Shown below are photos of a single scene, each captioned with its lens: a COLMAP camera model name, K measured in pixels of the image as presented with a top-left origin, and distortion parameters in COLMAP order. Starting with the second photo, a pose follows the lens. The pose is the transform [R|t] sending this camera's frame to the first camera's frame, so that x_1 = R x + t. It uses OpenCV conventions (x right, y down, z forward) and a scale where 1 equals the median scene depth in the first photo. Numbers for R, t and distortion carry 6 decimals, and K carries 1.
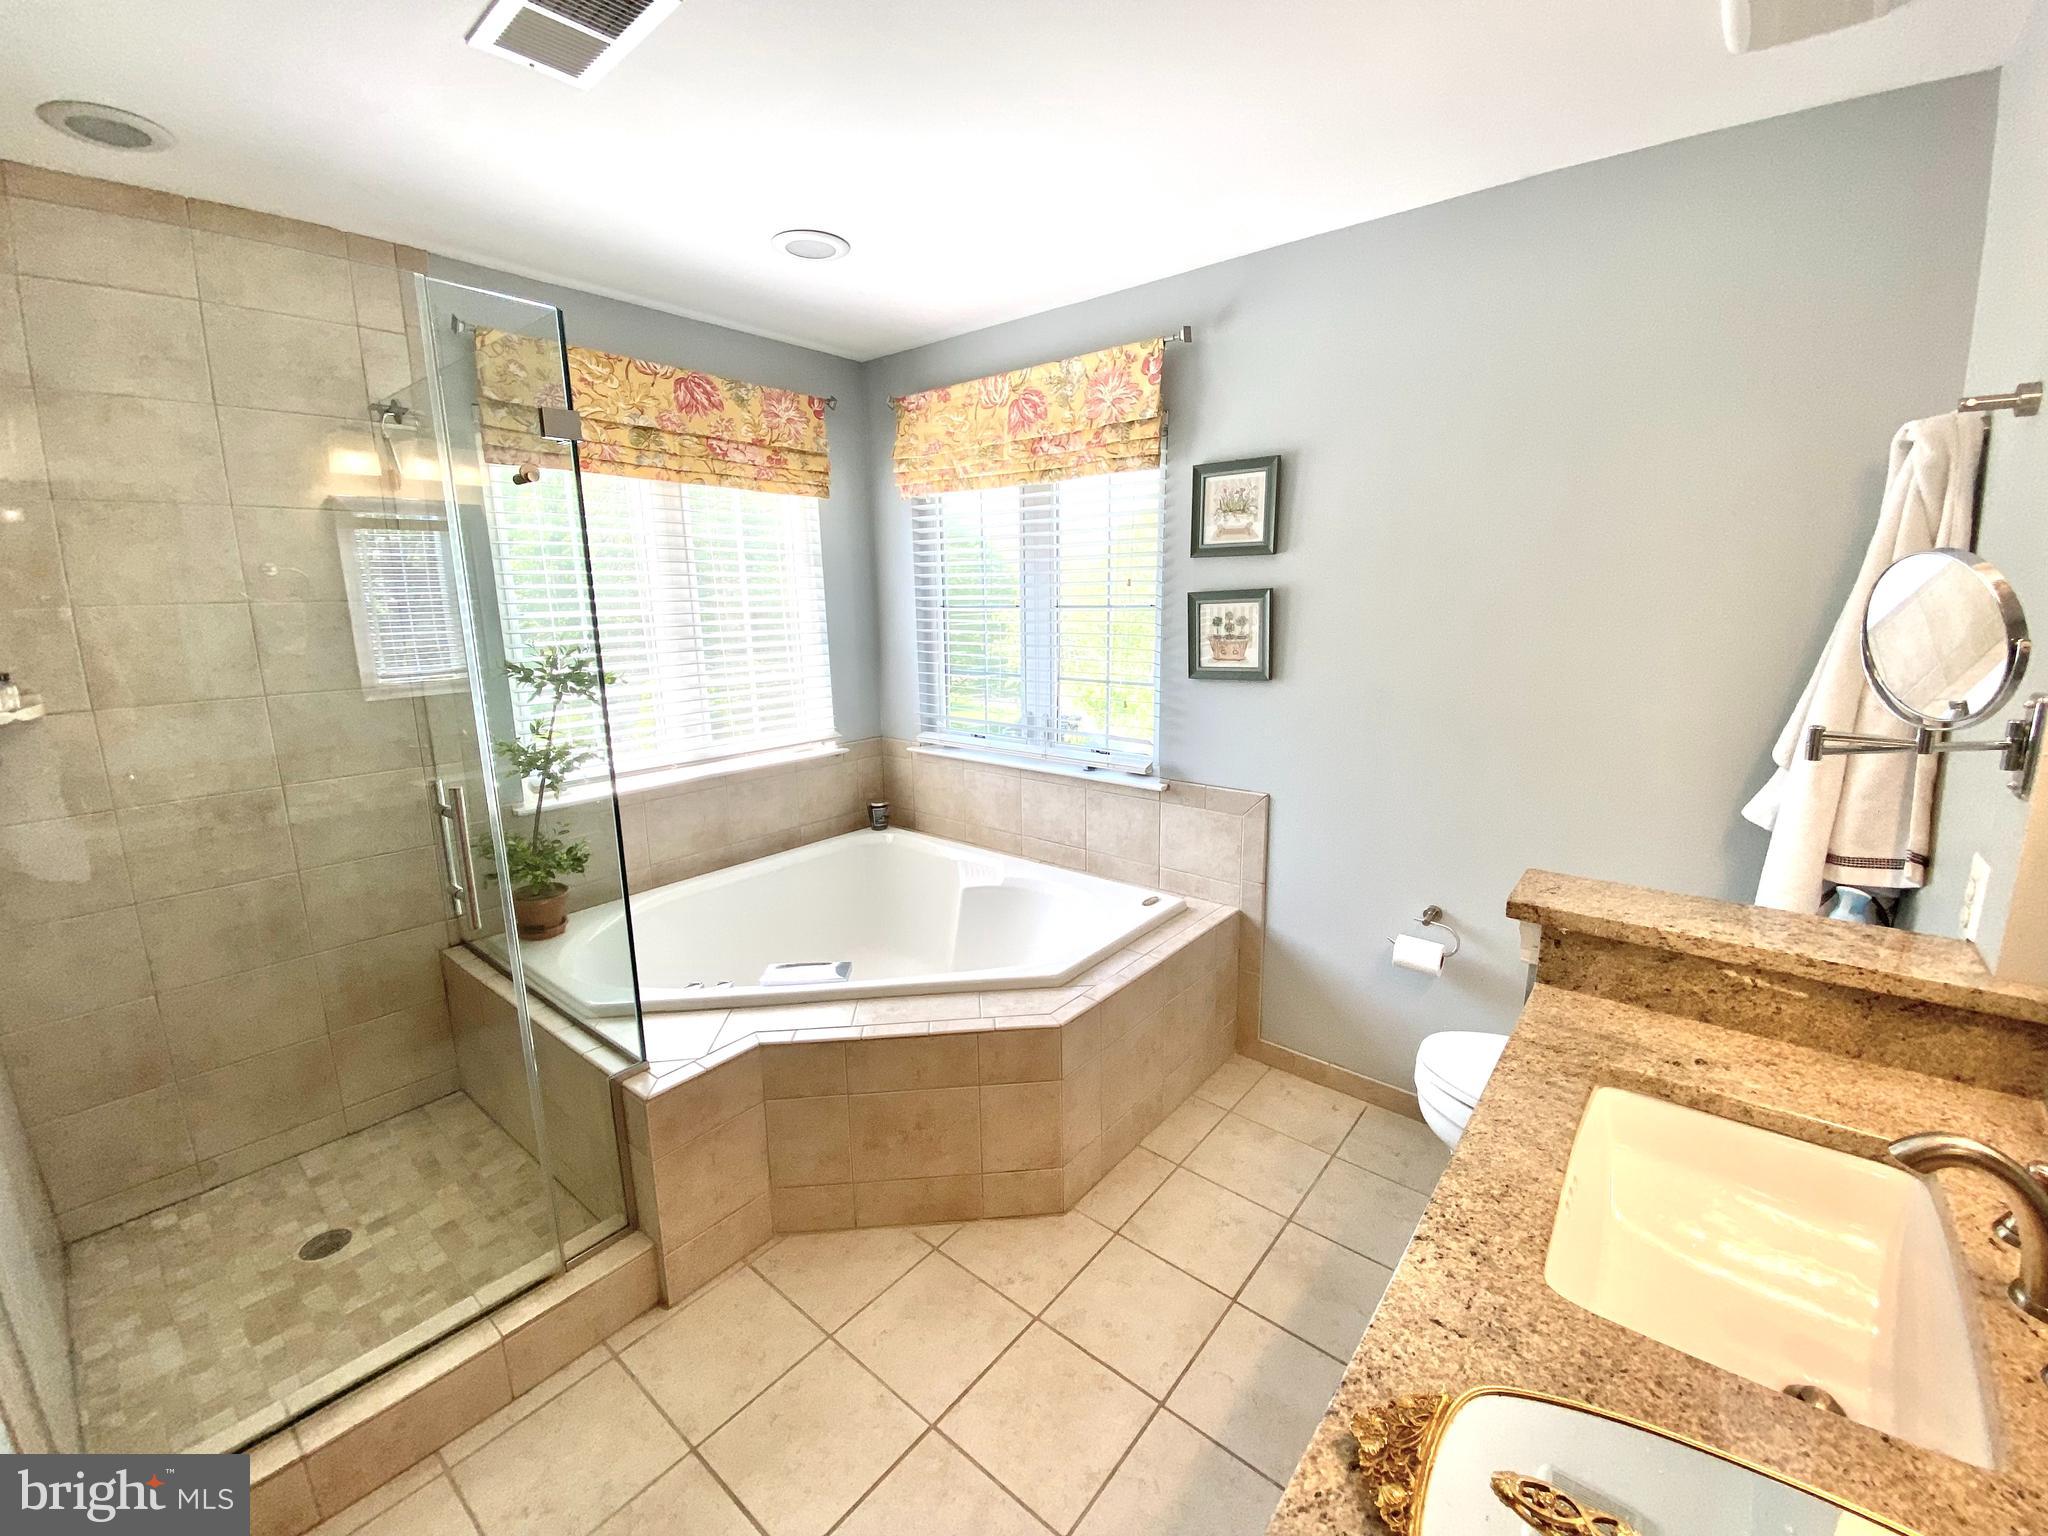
lens RADIAL K [[842.3, 0, 1038.6], [0, 842.3, 757.2], [0, 0, 1]] dist [-0.012942, -0.006231]
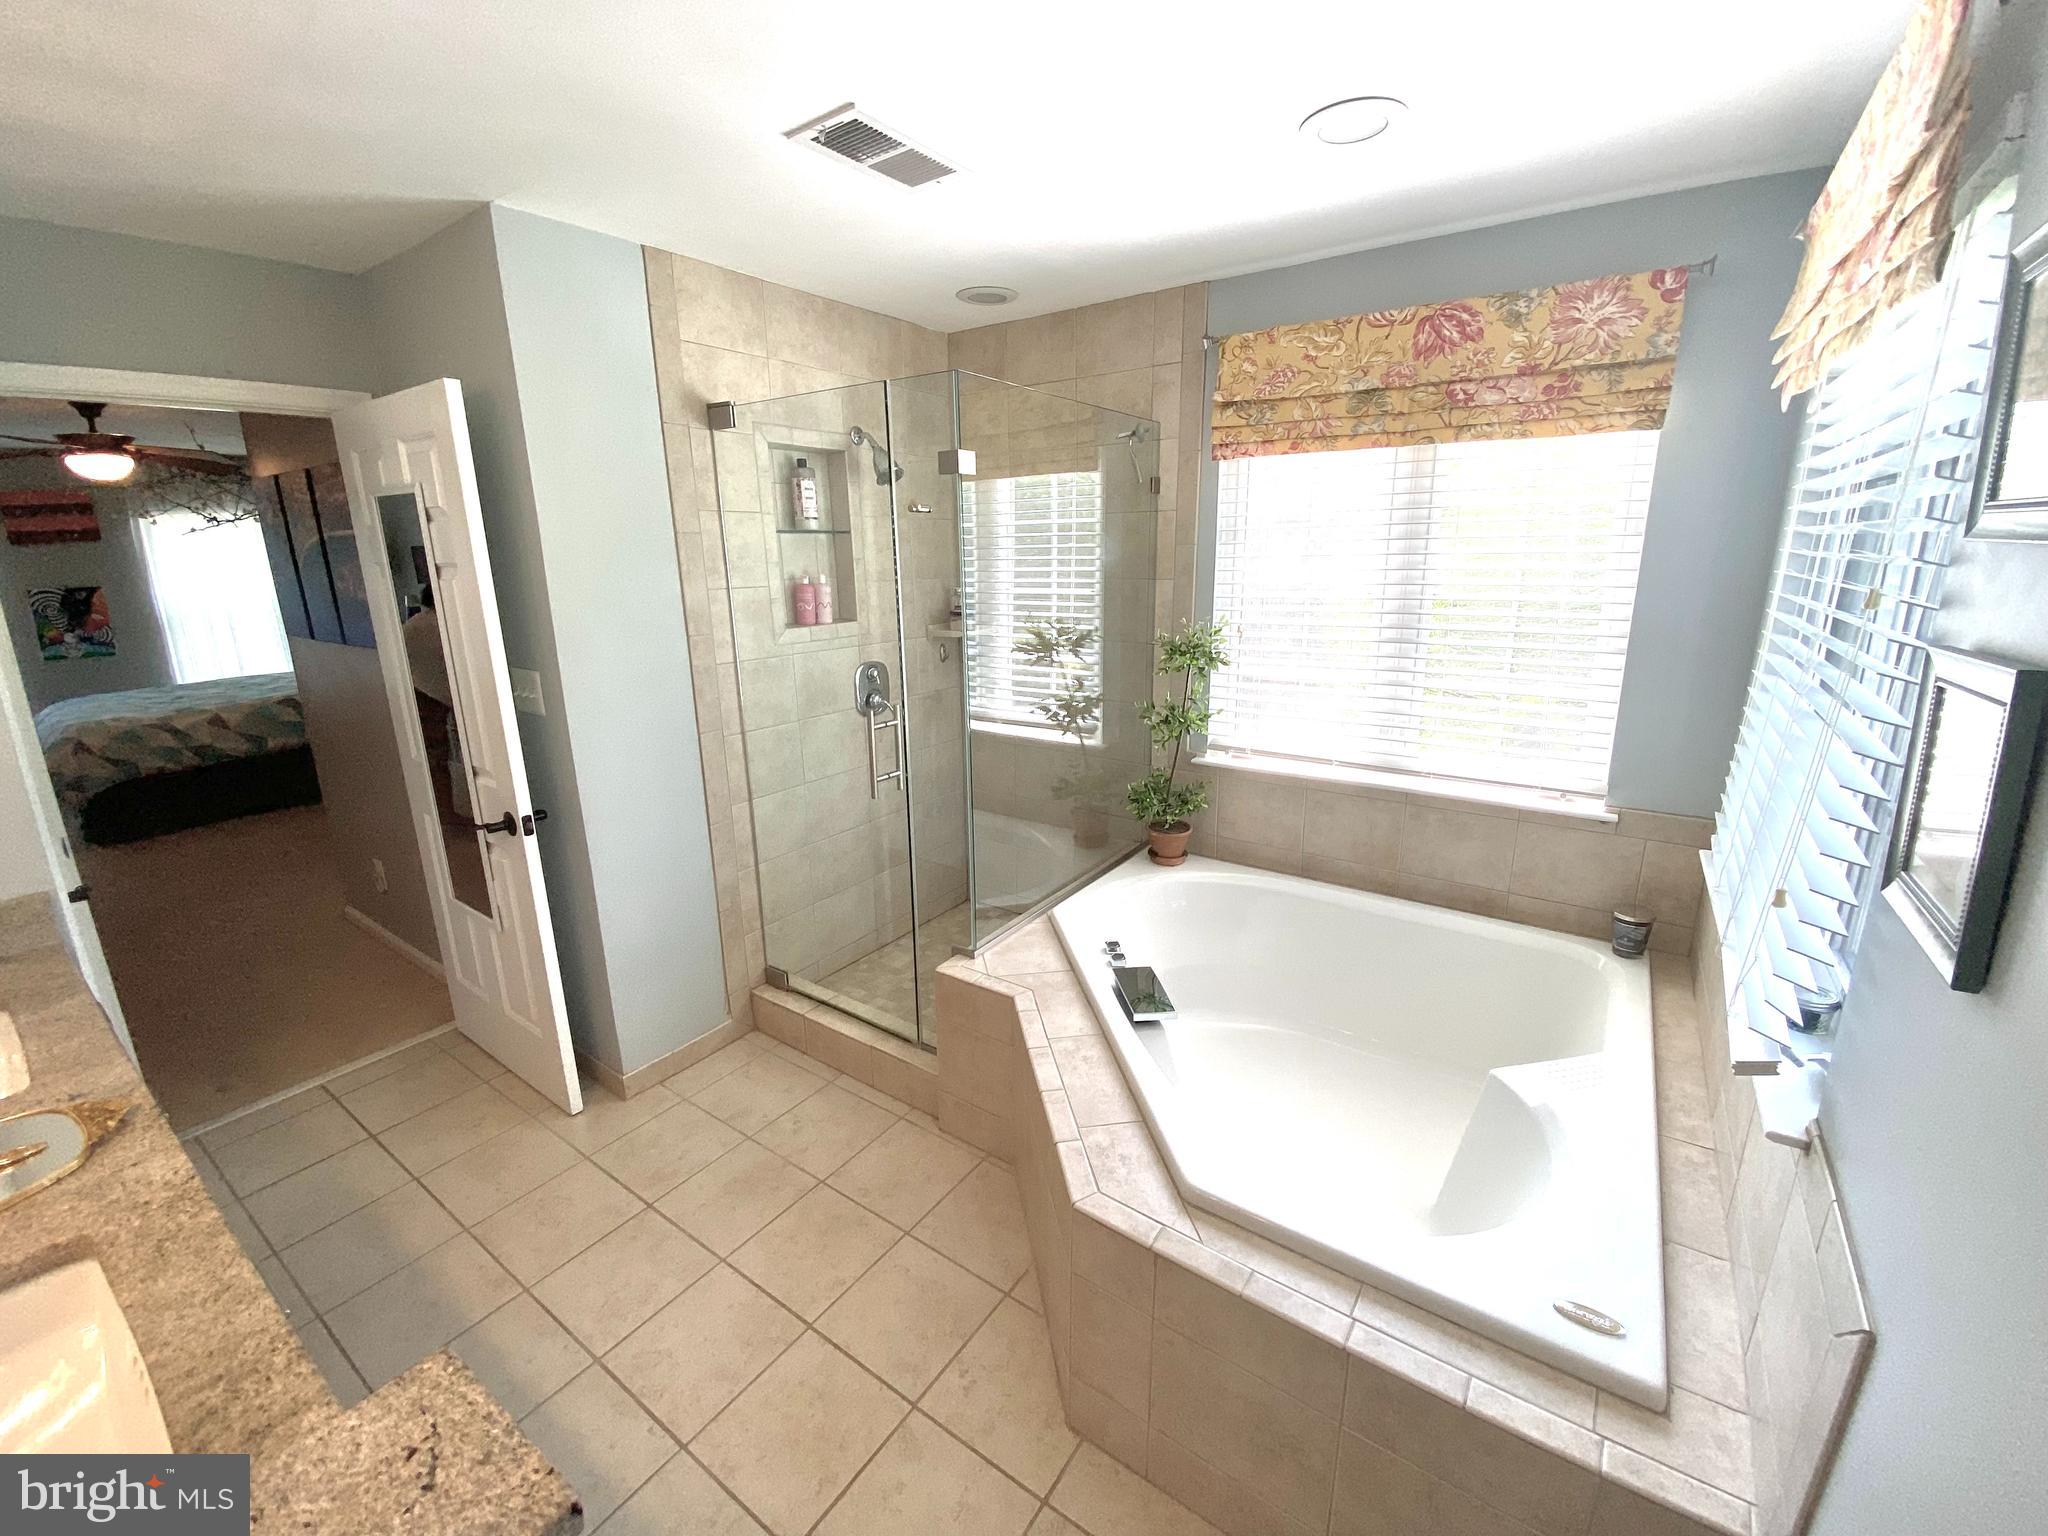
lens RADIAL K [[842.3, 0, 1037.3], [0, 842.3, 756.1], [0, 0, 1]] dist [-0.012942, -0.006231]
pose [[0.038865, 0.243097, -0.969223, 0.451635], [-0.176870, 0.956314, 0.232767, -0.154317], [0.983467, 0.162380, 0.080164, 0.601539]]
